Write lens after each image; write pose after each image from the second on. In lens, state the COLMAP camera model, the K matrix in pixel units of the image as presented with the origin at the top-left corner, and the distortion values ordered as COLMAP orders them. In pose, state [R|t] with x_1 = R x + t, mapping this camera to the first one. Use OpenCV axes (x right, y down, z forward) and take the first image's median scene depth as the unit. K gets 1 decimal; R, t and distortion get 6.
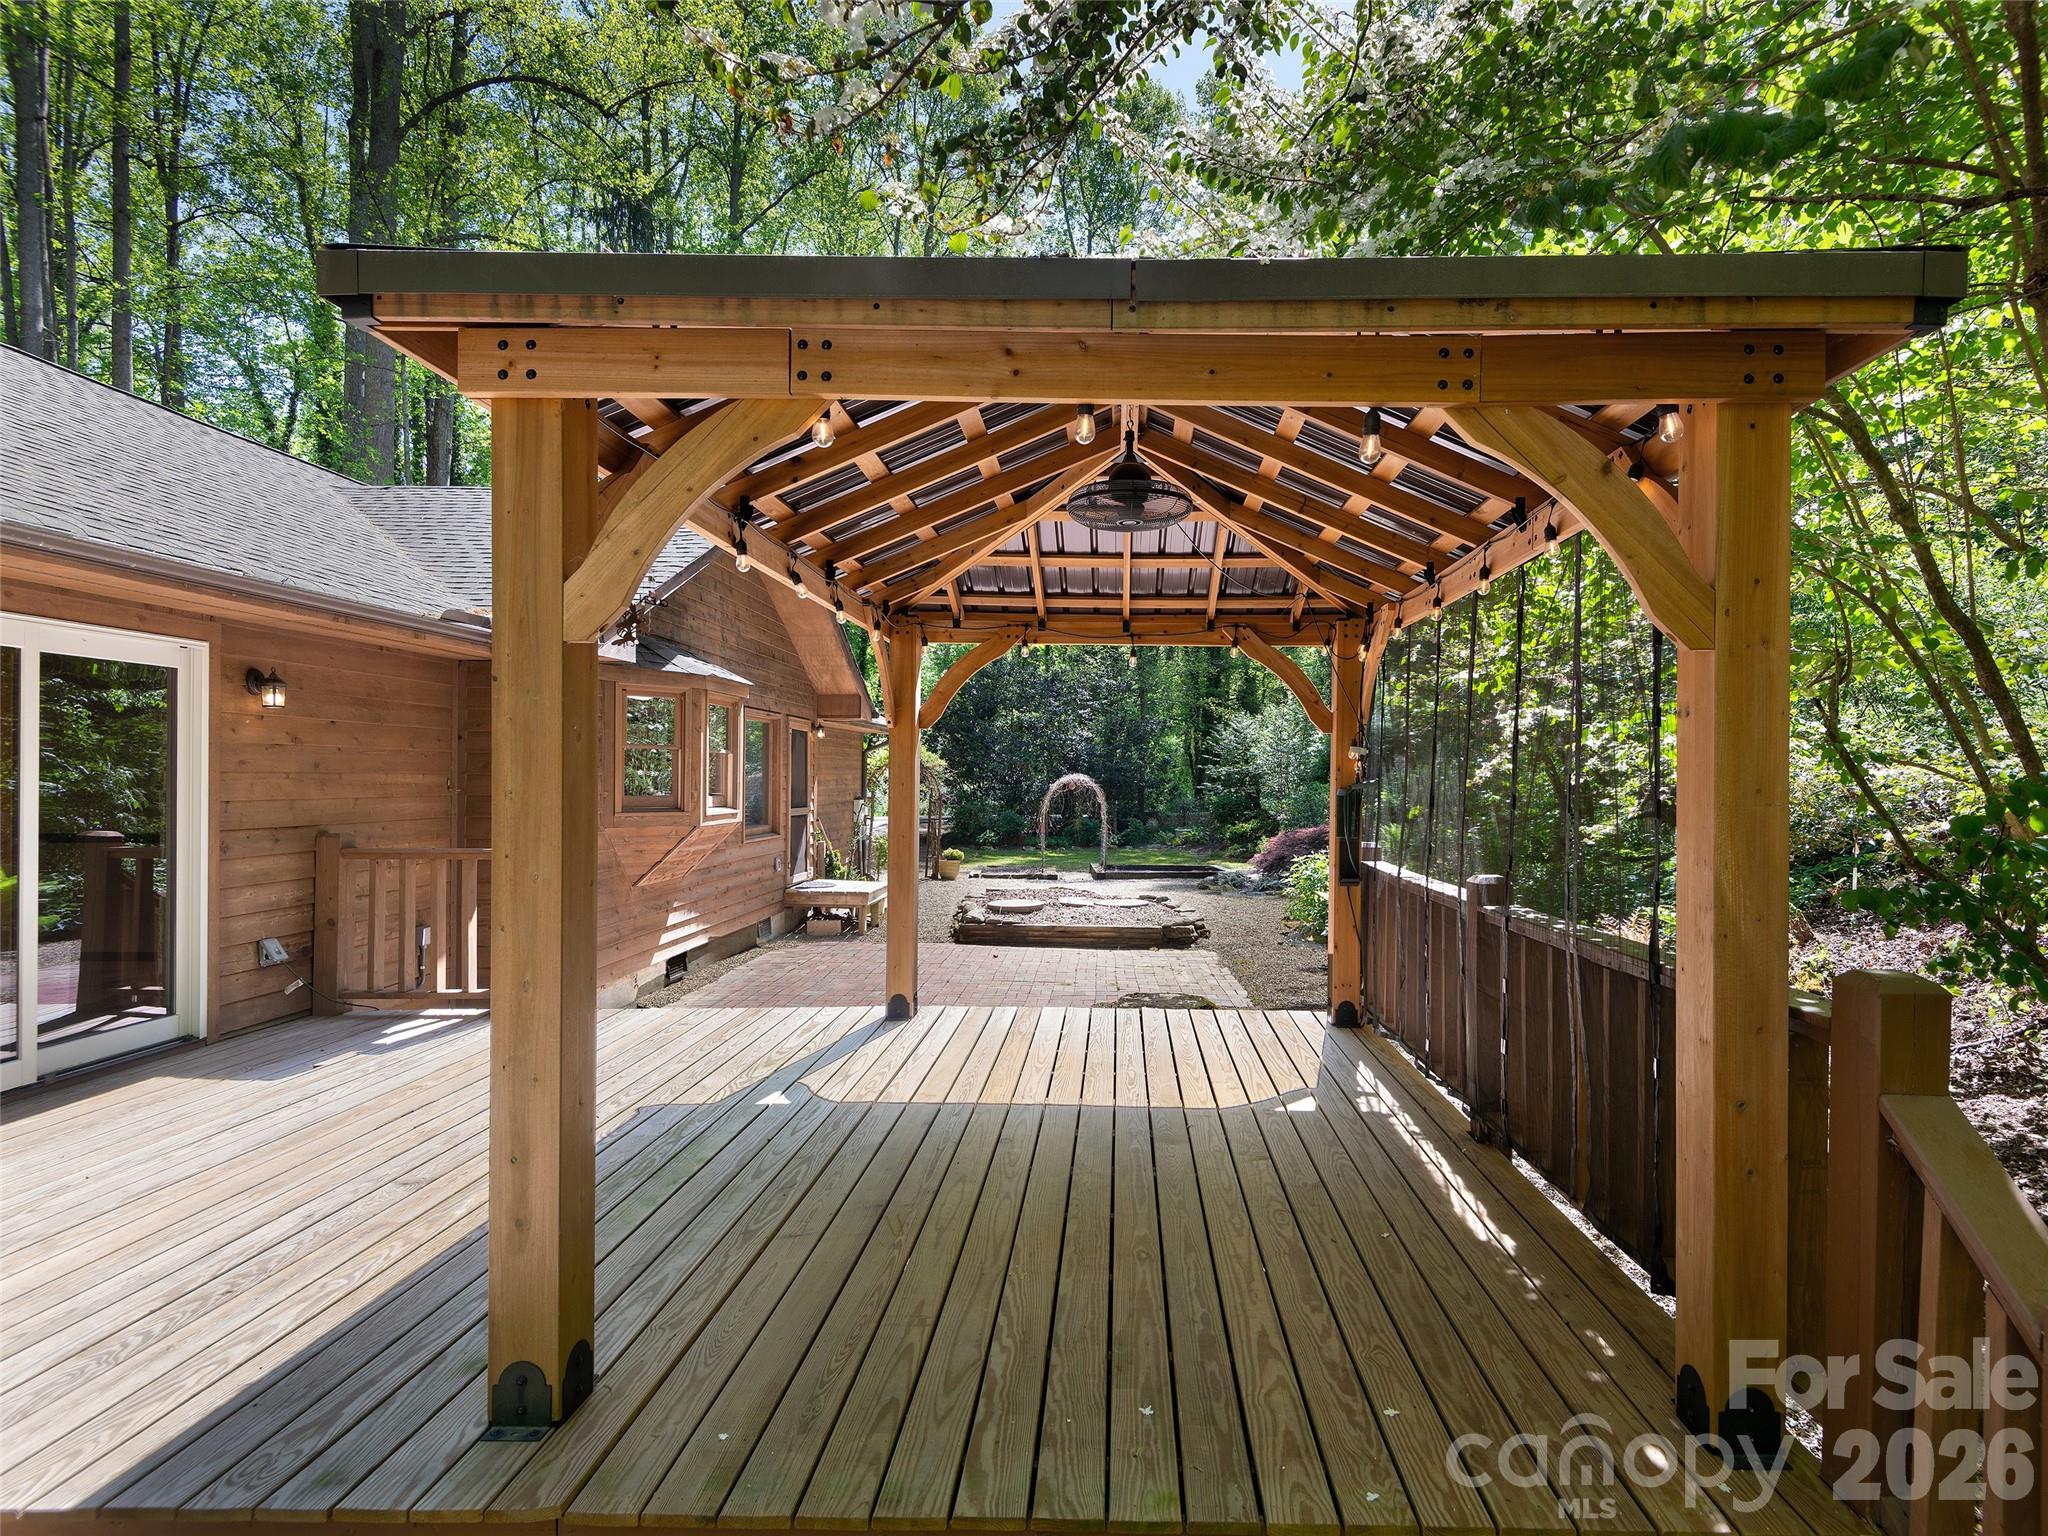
lens RADIAL K [[1042.7, 0, 1023.1], [0, 1042.7, 758.6], [0, 0, 1]] dist [0.027940, -0.016870]
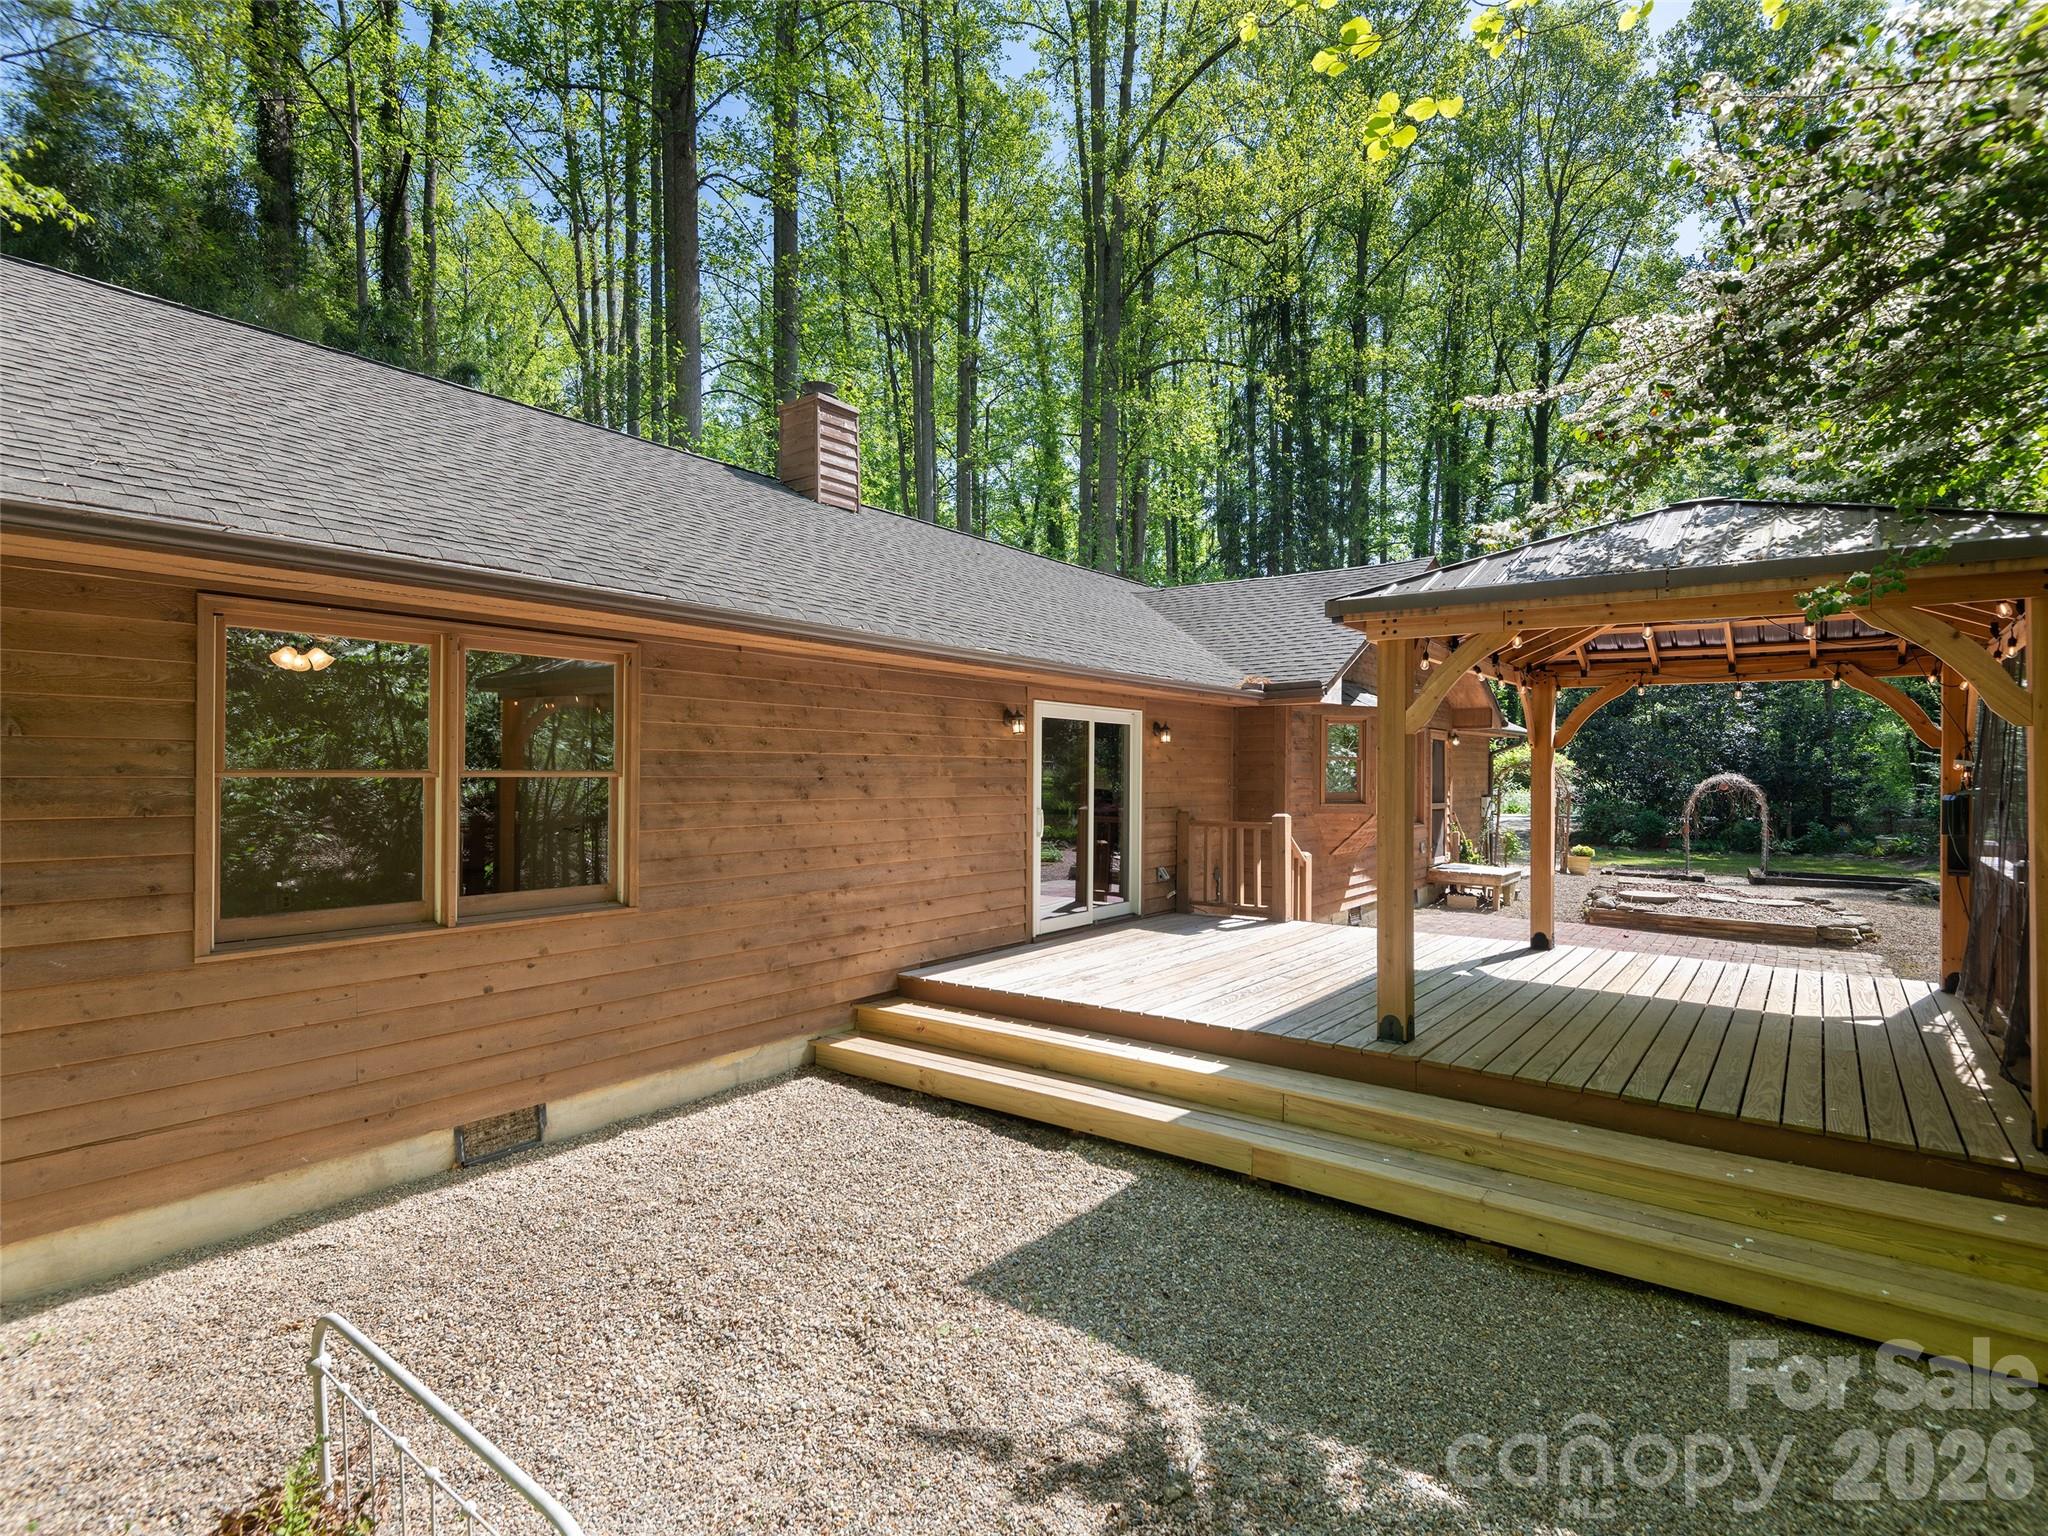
lens RADIAL K [[1042.7, 0, 1023.1], [0, 1042.7, 758.6], [0, 0, 1]] dist [0.027940, -0.016870]
pose [[0.848966, -0.004693, -0.528426, 0.020609], [0.007036, 0.999972, 0.002423, -0.011257], [0.528400, -0.005775, 0.848976, -0.296703]]
